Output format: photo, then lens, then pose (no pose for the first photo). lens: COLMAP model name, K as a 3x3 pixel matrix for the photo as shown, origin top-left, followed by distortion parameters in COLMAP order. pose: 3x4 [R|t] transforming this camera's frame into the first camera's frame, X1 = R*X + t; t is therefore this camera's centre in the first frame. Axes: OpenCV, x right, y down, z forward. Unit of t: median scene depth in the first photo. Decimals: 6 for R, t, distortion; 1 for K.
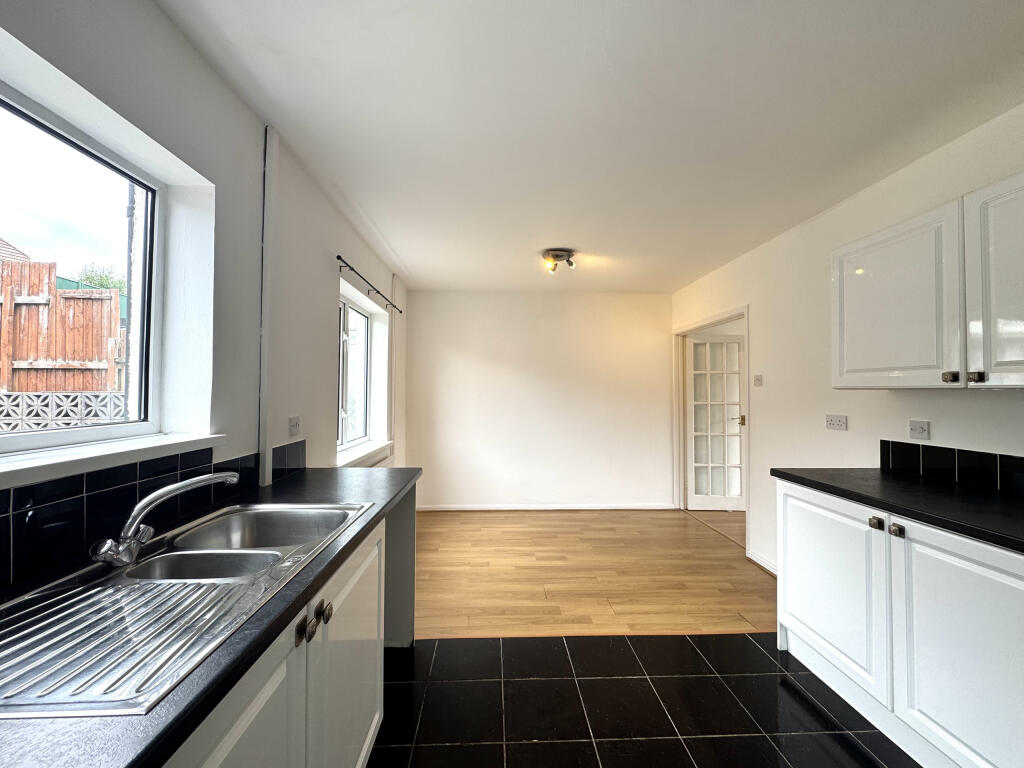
lens RADIAL K [[413.2, 0, 512.0], [0, 413.2, 384.0], [0, 0, 1]] dist [-0.000704, 0.000741]
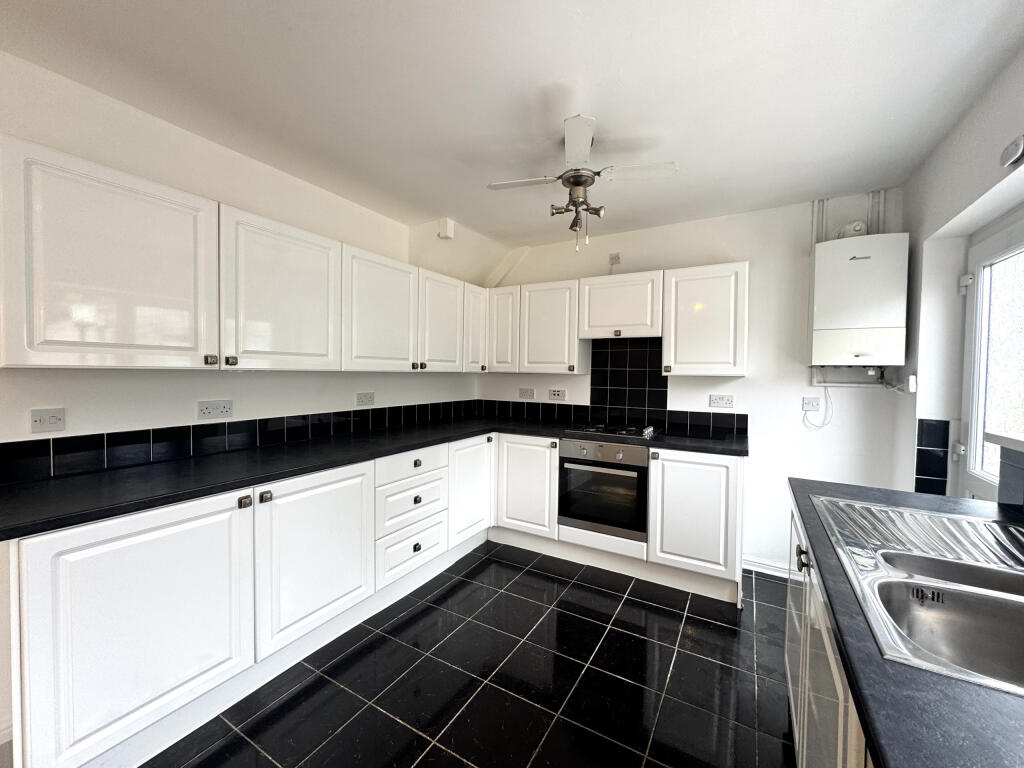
lens RADIAL K [[413.2, 0, 512.0], [0, 413.2, 384.0], [0, 0, 1]] dist [-0.000704, 0.000741]
pose [[-0.843083, -0.030324, 0.536928, -0.174593], [-0.024498, 0.999538, 0.017983, 0.007454], [-0.537225, 0.002007, -0.843436, 1.202251]]
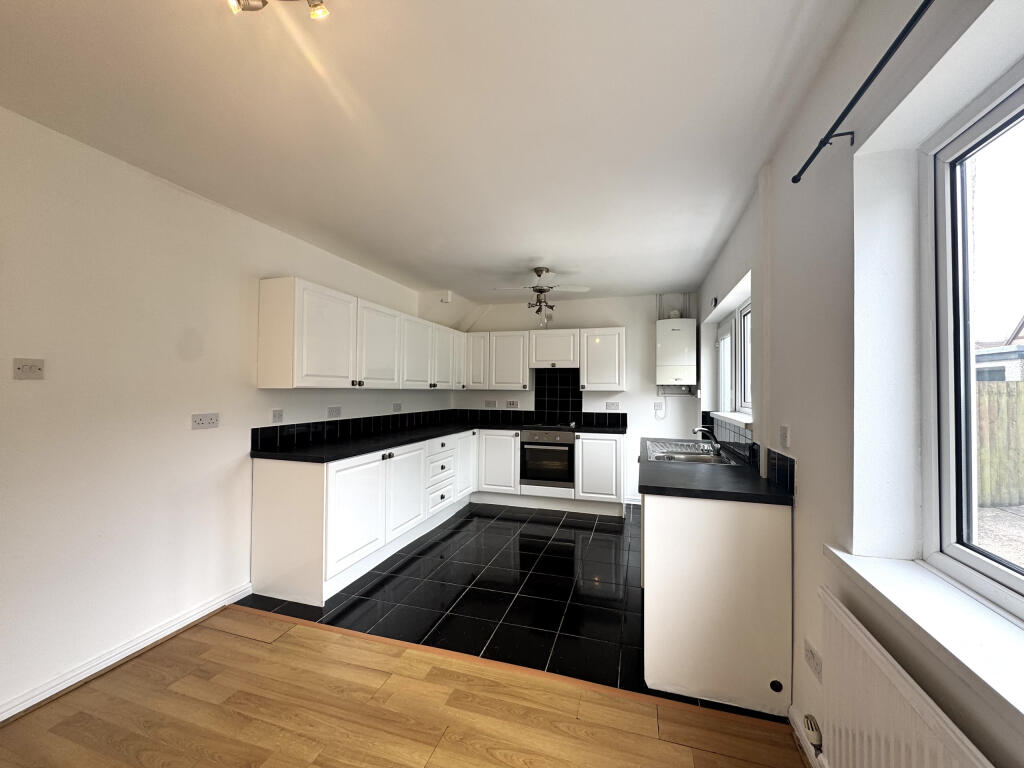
lens RADIAL K [[413.2, 0, 512.0], [0, 413.2, 384.0], [0, 0, 1]] dist [-0.000704, 0.000741]
pose [[-0.940386, -0.007554, 0.340025, -0.291137], [-0.017860, 0.999471, -0.027188, 0.023669], [-0.339640, -0.031640, -0.940023, 2.128773]]
